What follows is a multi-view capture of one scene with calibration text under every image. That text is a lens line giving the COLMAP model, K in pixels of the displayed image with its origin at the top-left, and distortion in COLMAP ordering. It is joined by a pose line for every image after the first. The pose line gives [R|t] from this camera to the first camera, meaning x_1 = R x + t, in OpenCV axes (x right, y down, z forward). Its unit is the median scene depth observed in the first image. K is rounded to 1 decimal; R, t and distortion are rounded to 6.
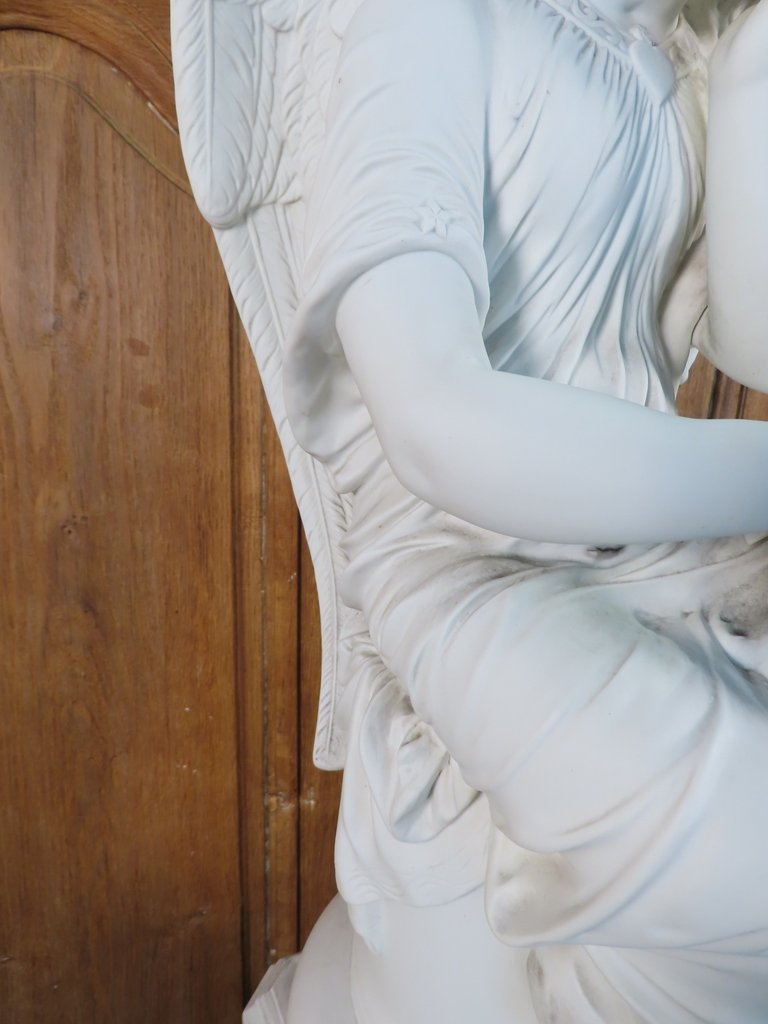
lens RADIAL K [[665.6, 0, 382.4], [0, 665.6, 509.6], [0, 0, 1]] dist [0.000897, -0.002674]
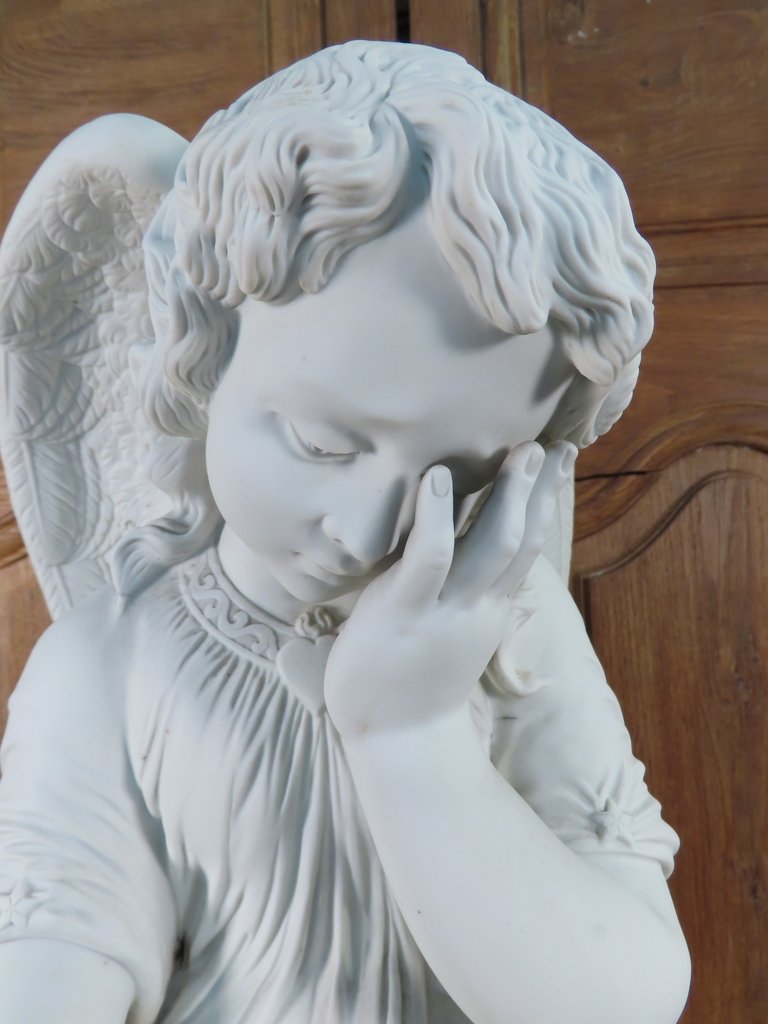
lens RADIAL K [[650.7, 0, 363.5], [0, 650.7, 509.0], [0, 0, 1]] dist [-0.003934, -0.002110]
pose [[0.898949, -0.121802, -0.420779, 0.852702], [-0.009735, 0.954773, -0.297175, -0.621940], [0.437945, 0.271242, 0.857107, 0.265401]]
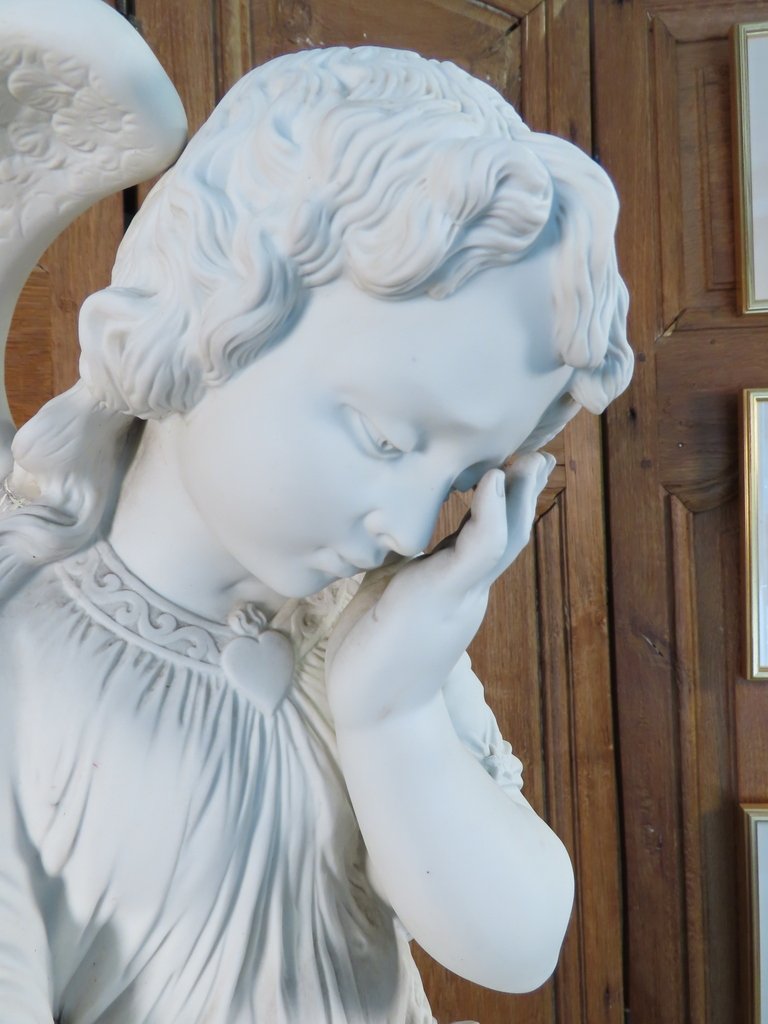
lens RADIAL K [[665.6, 0, 382.4], [0, 665.6, 509.6], [0, 0, 1]] dist [0.000897, -0.002674]
pose [[0.980965, -0.097186, 0.168114, 0.443316], [0.135552, 0.962625, -0.234474, -0.649297], [-0.139043, 0.252799, 0.957476, 0.161003]]
